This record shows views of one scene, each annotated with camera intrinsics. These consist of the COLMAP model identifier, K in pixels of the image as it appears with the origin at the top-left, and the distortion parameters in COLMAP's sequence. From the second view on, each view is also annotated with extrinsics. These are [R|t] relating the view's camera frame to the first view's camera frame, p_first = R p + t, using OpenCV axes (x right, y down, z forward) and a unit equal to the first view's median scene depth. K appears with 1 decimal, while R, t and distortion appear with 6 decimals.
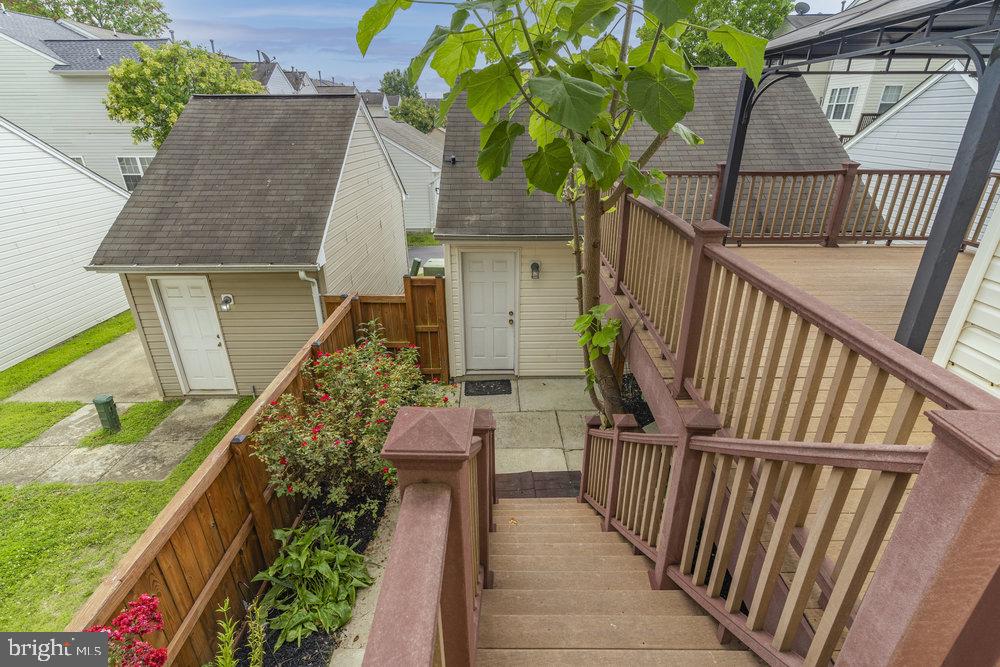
lens RADIAL K [[486.2, 0, 496.4], [0, 486.2, 333.8], [0, 0, 1]] dist [-0.001005, 0.000451]
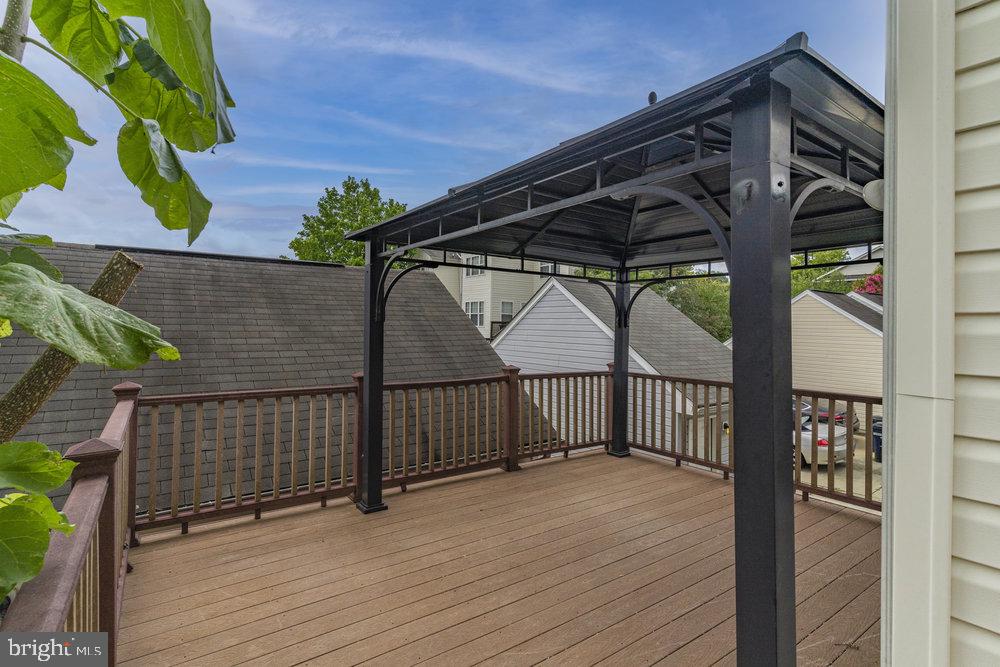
lens RADIAL K [[486.2, 0, 501.7], [0, 486.2, 333.2], [0, 0, 1]] dist [-0.001005, 0.000451]
pose [[0.806474, 0.007237, 0.591226, 0.212018], [0.222954, 0.922390, -0.315416, -0.139019], [-0.547624, 0.386191, 0.742270, 0.347396]]
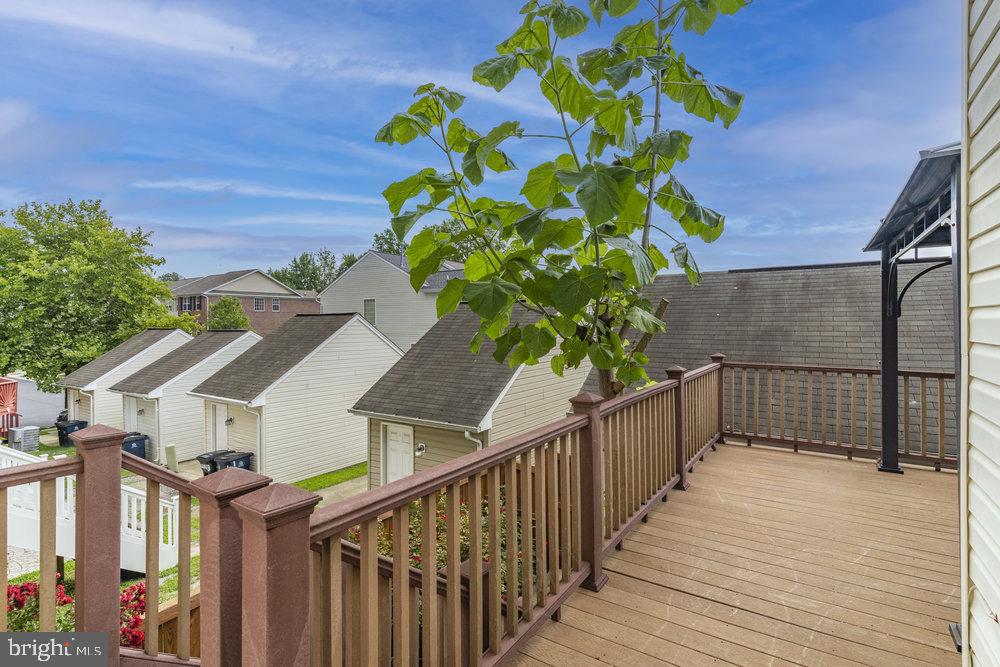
lens RADIAL K [[486.2, 0, 488.9], [0, 486.2, 319.9], [0, 0, 1]] dist [-0.001005, 0.000451]
pose [[0.828531, -0.000655, -0.559943, 0.349818], [-0.224090, 0.916039, -0.332651, 0.006945], [0.513147, 0.401089, 0.758820, 0.007507]]
